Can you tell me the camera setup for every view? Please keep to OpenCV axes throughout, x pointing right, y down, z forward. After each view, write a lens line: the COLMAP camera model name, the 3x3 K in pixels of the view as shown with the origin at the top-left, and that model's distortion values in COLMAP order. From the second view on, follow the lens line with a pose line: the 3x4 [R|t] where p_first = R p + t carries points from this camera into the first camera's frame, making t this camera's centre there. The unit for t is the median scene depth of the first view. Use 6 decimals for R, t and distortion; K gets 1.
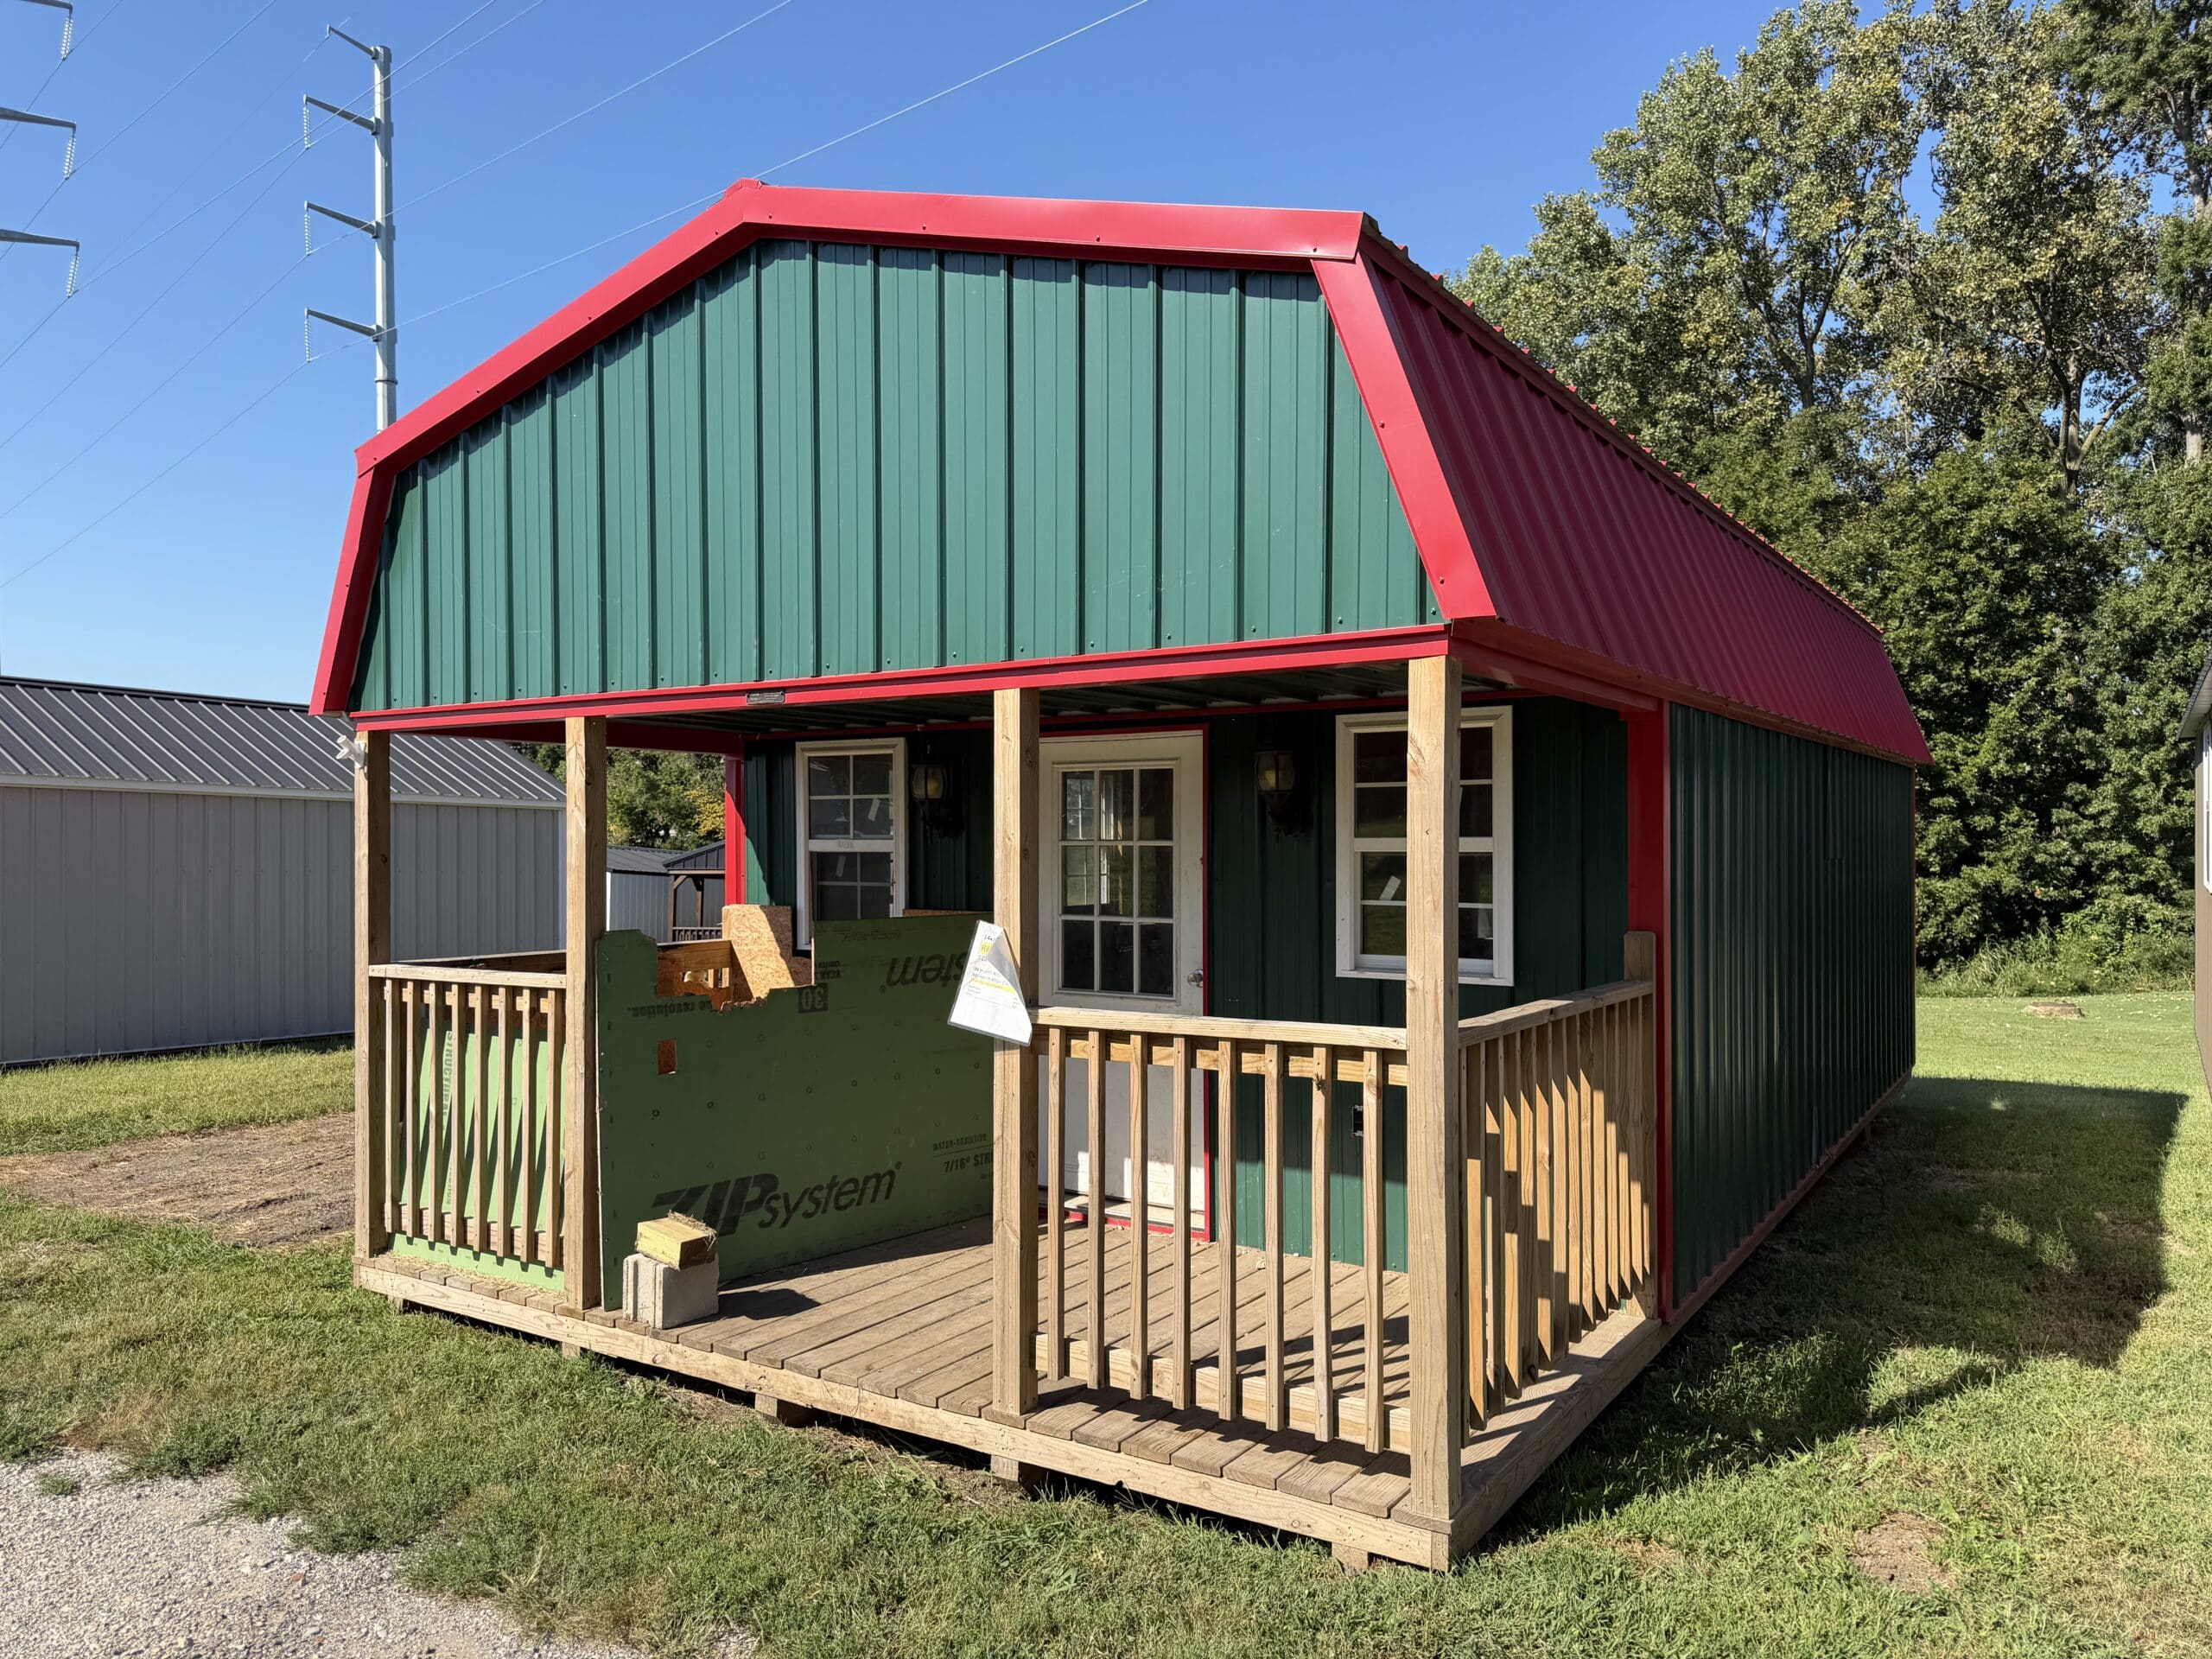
lens RADIAL K [[1589.0, 0, 1100.4], [0, 1589.0, 834.5], [0, 0, 1]] dist [0.036723, -0.043256]
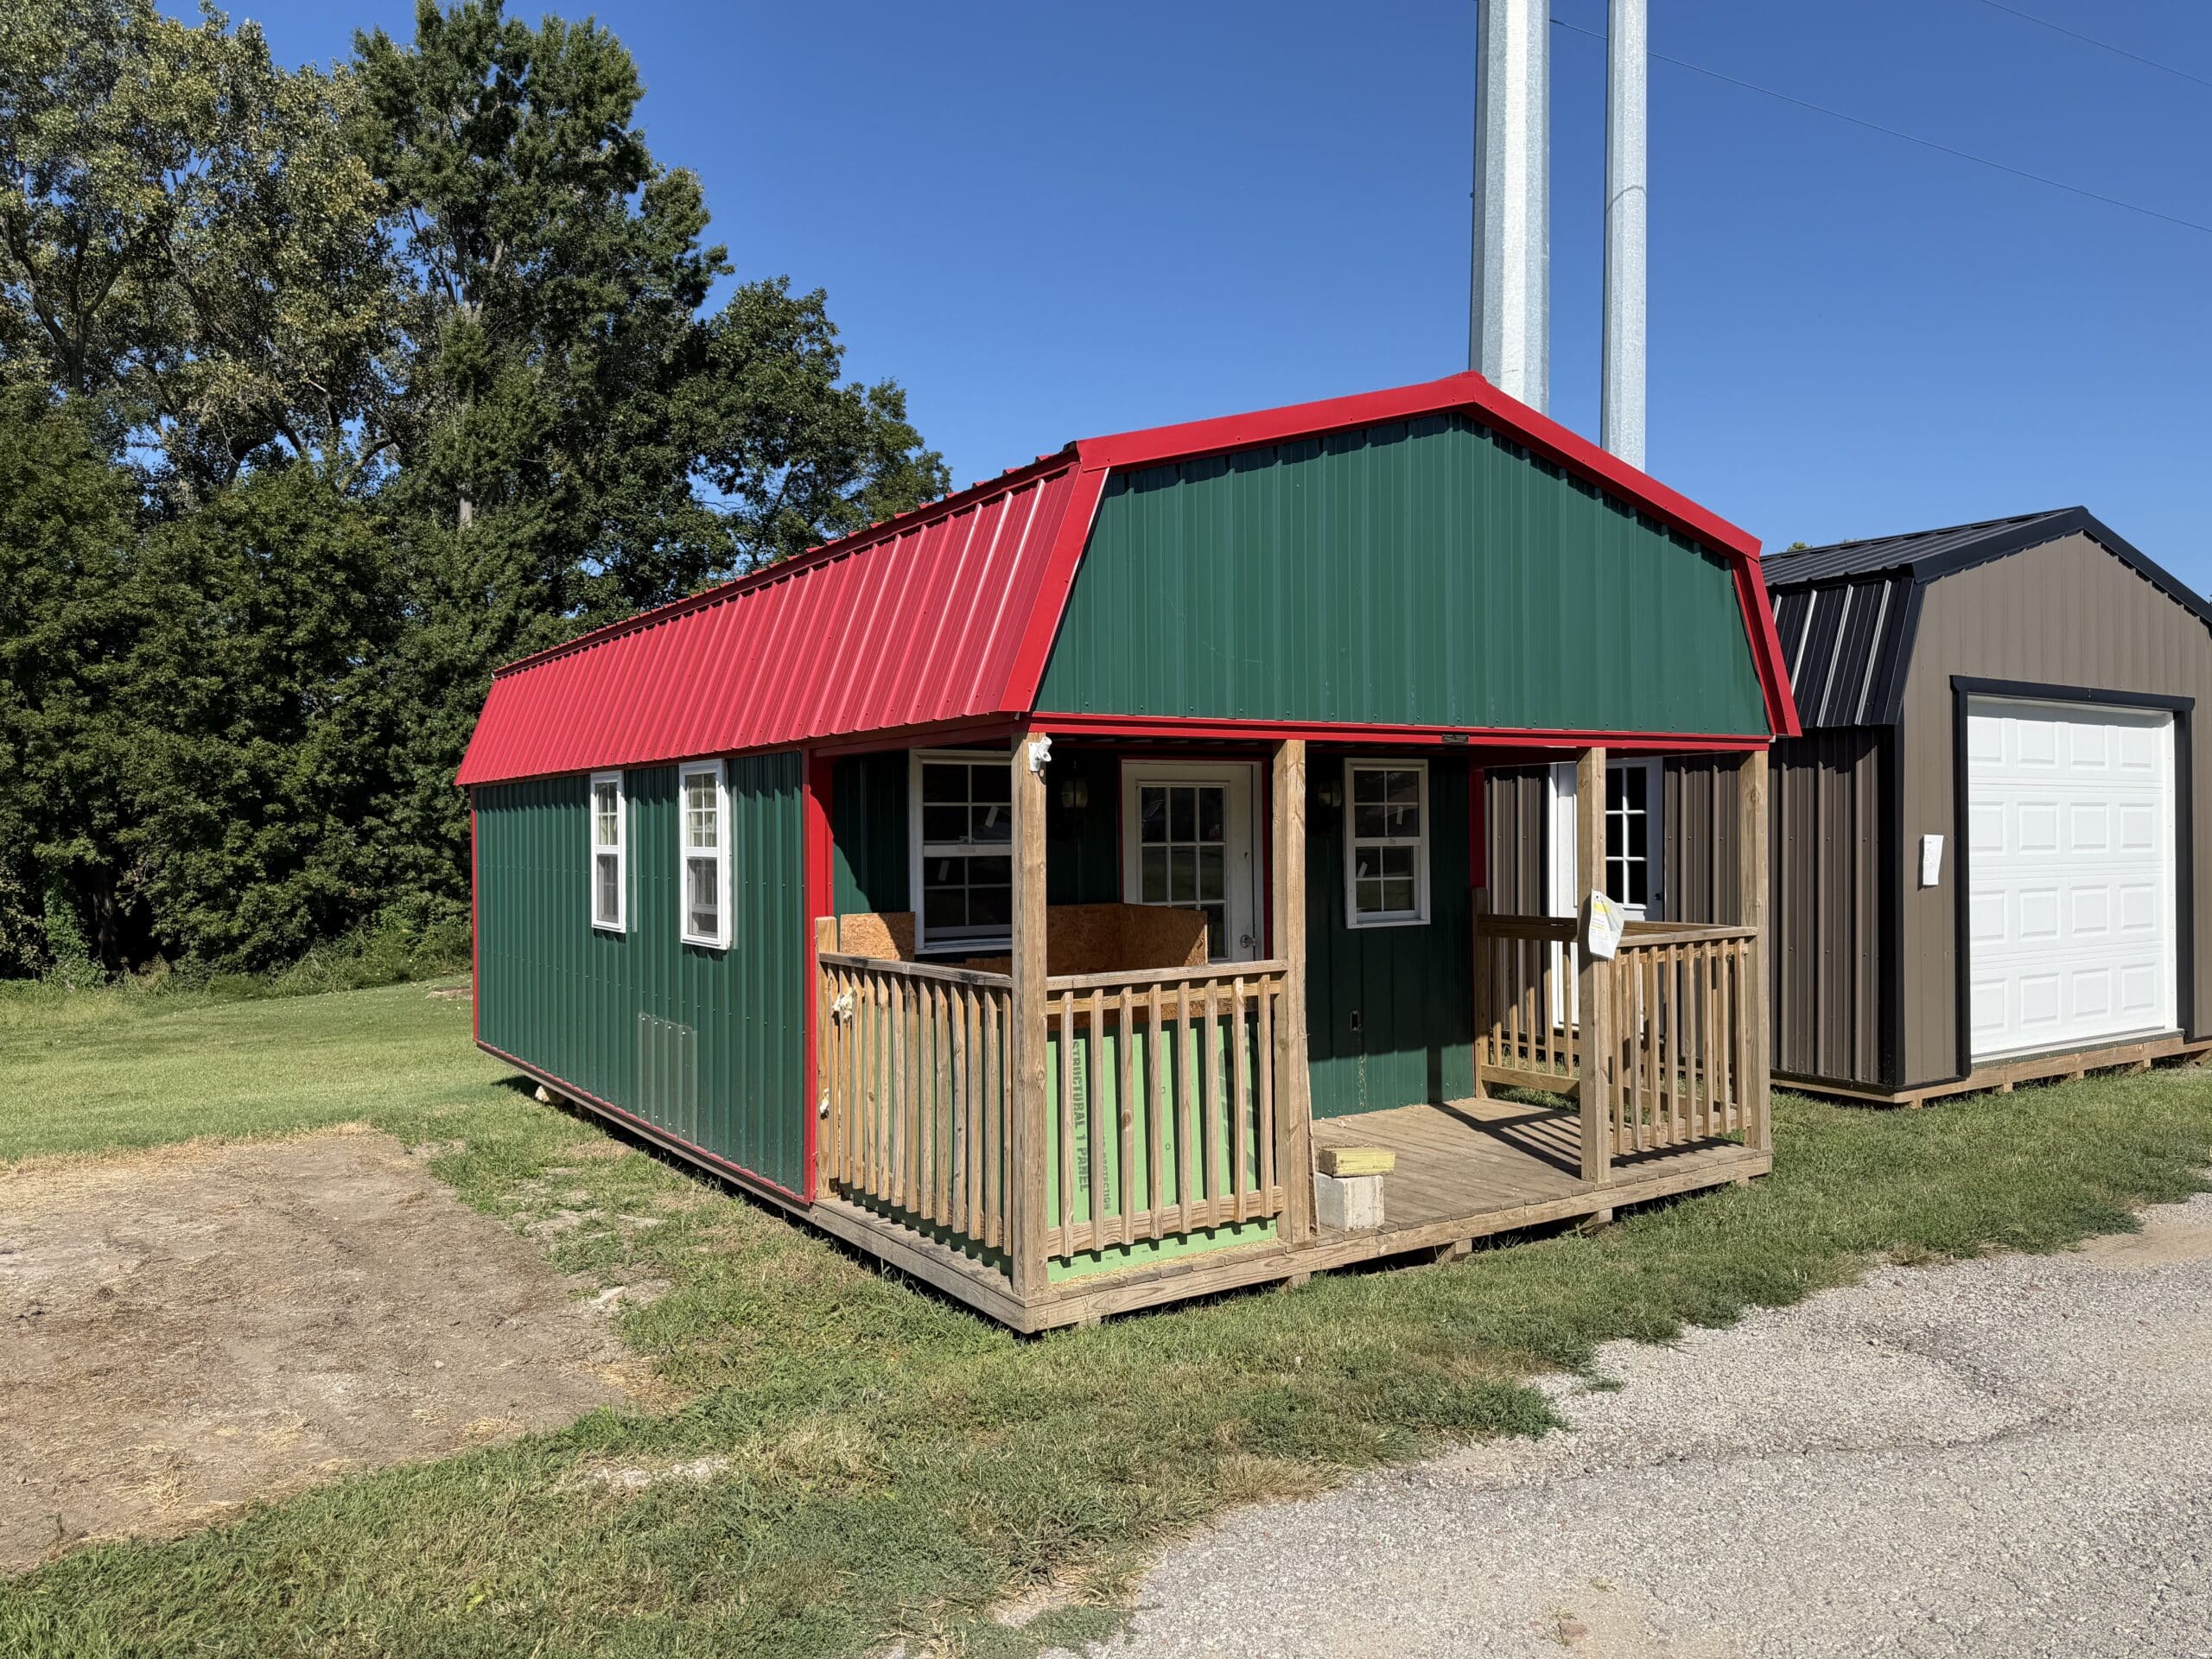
lens RADIAL K [[1589.0, 0, 1108.5], [0, 1589.0, 819.9], [0, 0, 1]] dist [0.036723, -0.043256]
pose [[0.386139, 0.004766, 0.922428, -1.197725], [0.007502, 0.999937, -0.008307, -0.003922], [-0.922410, 0.010128, 0.386079, 0.552576]]
